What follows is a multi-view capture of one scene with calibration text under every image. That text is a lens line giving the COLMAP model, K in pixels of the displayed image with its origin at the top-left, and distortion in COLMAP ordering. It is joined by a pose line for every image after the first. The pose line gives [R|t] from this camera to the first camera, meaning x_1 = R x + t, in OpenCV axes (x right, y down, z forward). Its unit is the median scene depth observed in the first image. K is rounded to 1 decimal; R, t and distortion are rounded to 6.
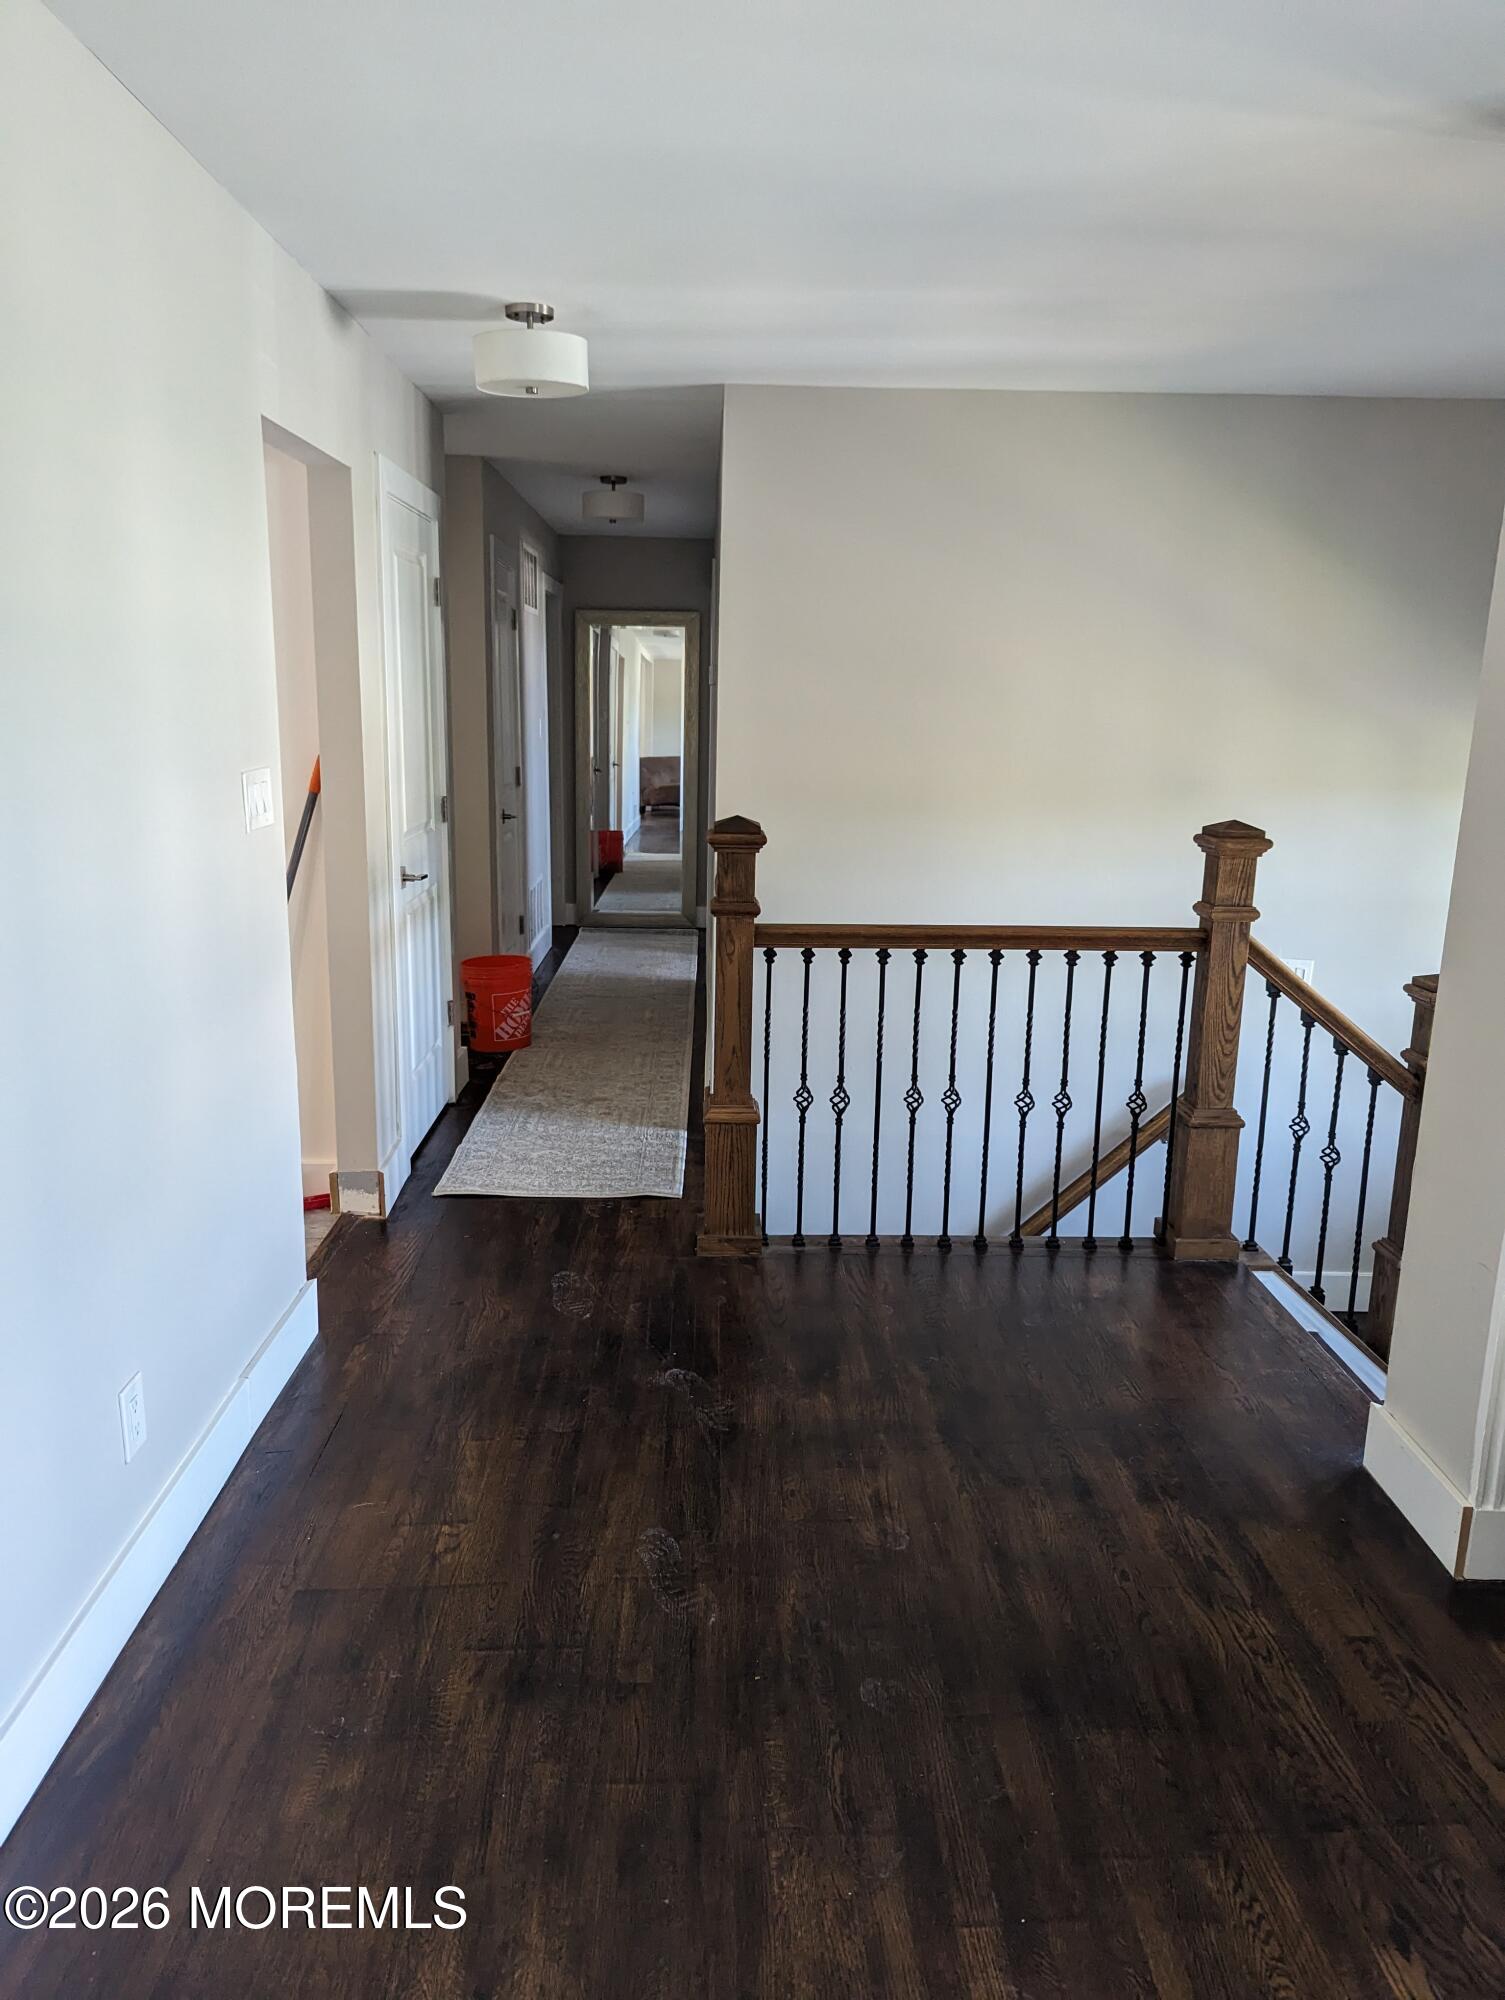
lens RADIAL K [[1411.2, 0, 750.8], [0, 1411.2, 999.1], [0, 0, 1]] dist [0.000332, 0.000635]
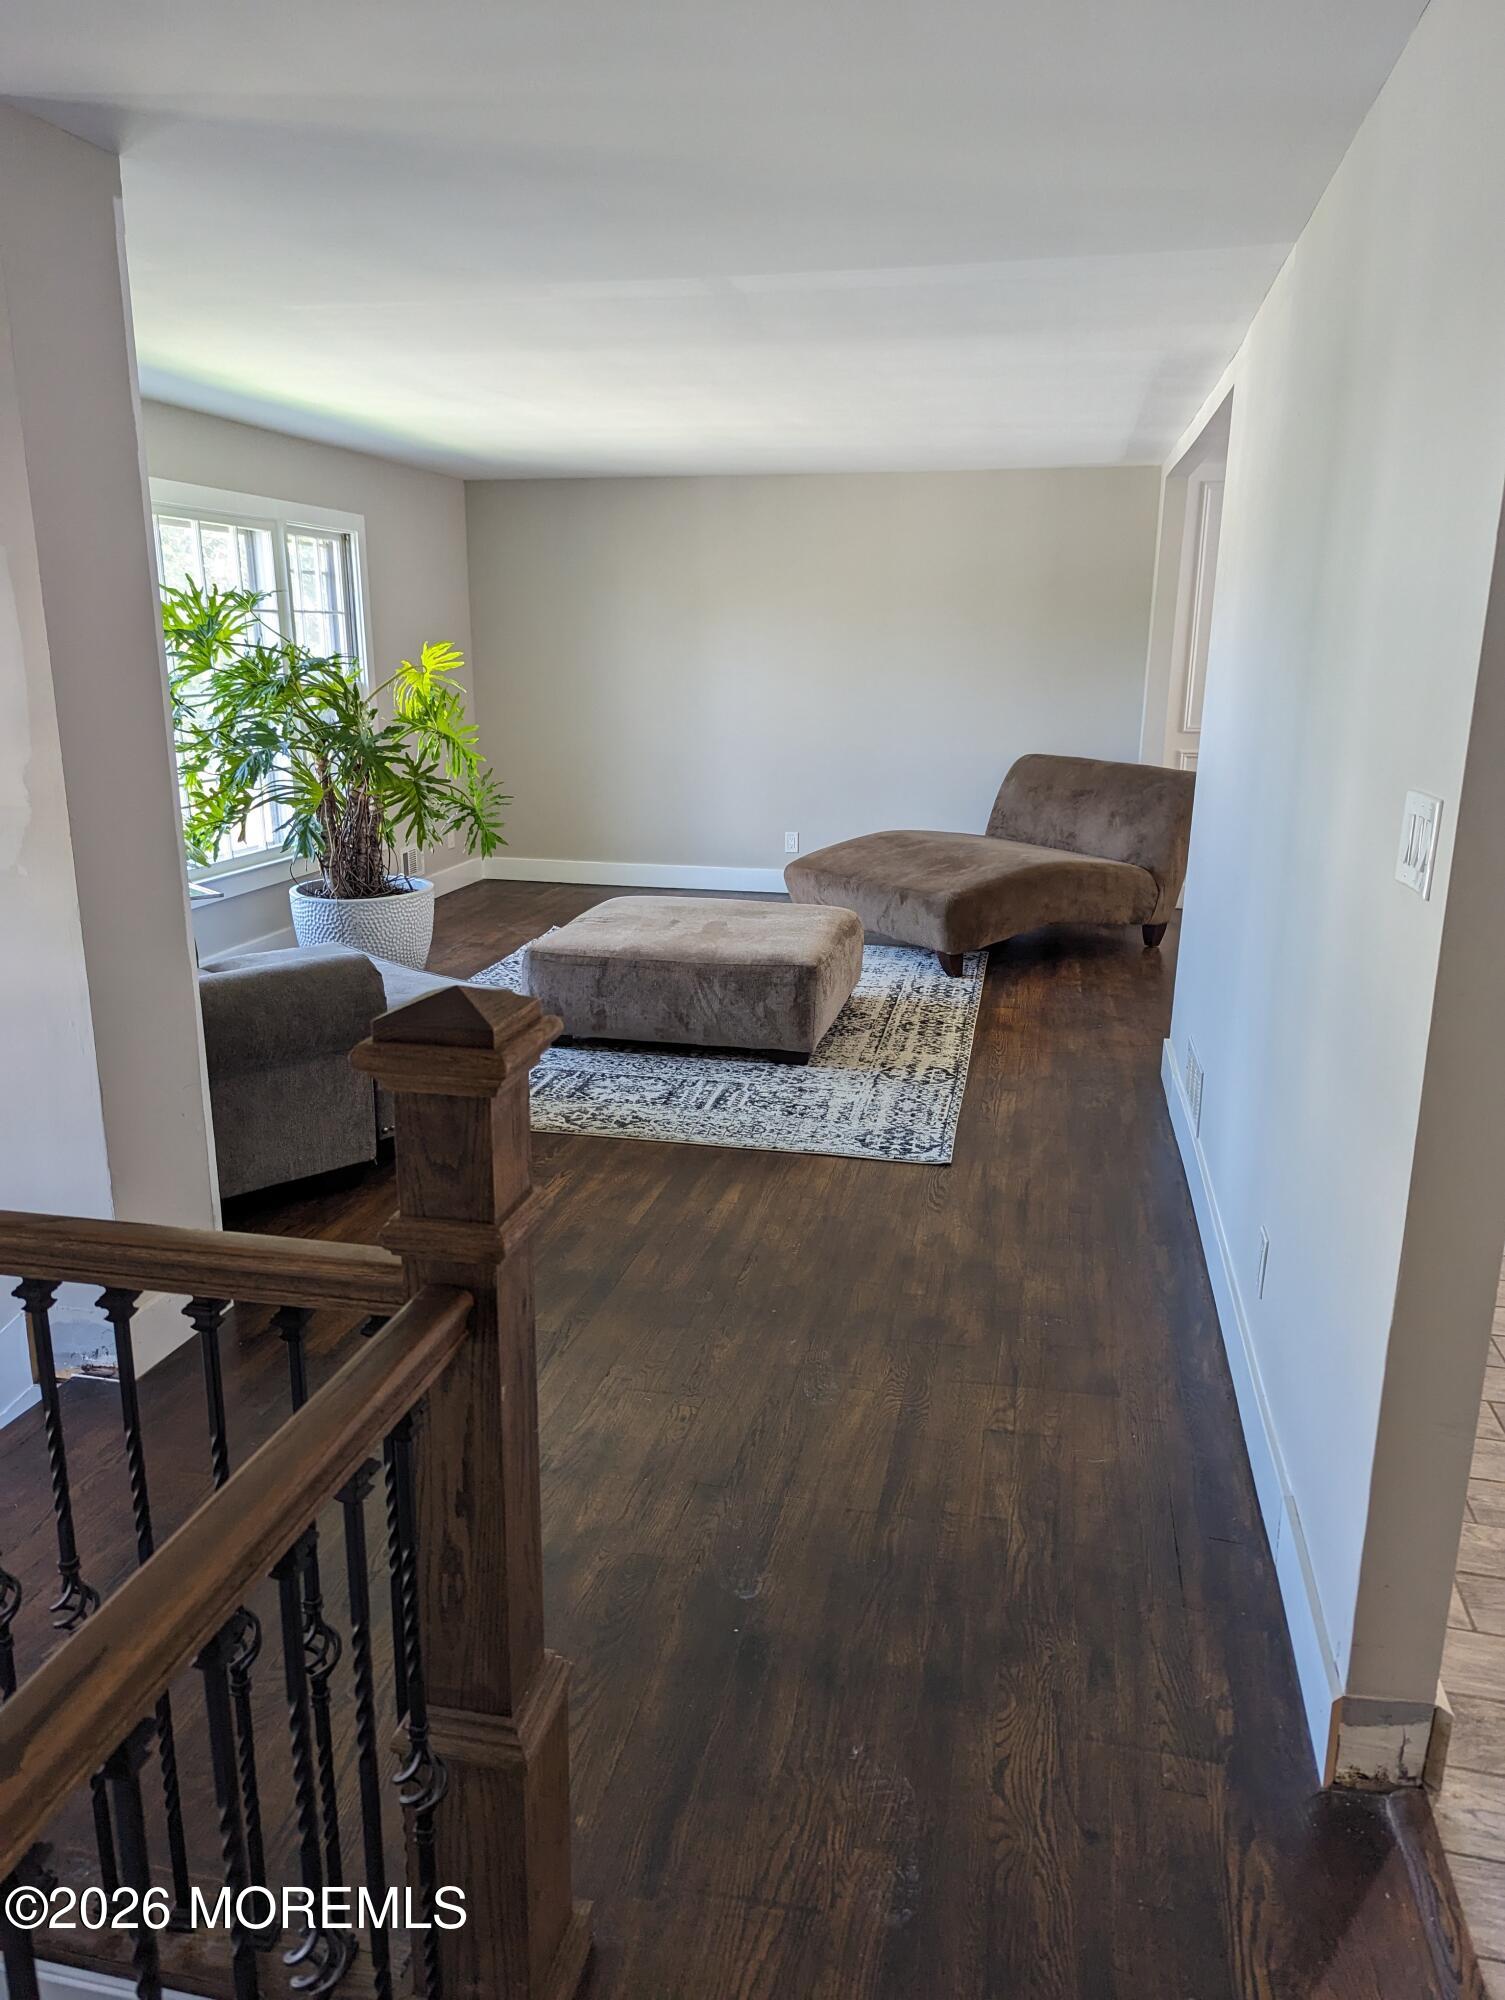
lens RADIAL K [[1411.2, 0, 751.6], [0, 1411.2, 1000.3], [0, 0, 1]] dist [0.000332, 0.000635]
pose [[-0.970611, -0.078484, 0.227496, -0.264997], [0.031735, 0.895327, 0.444278, -0.440402], [-0.238552, 0.438441, -0.866523, 2.000190]]
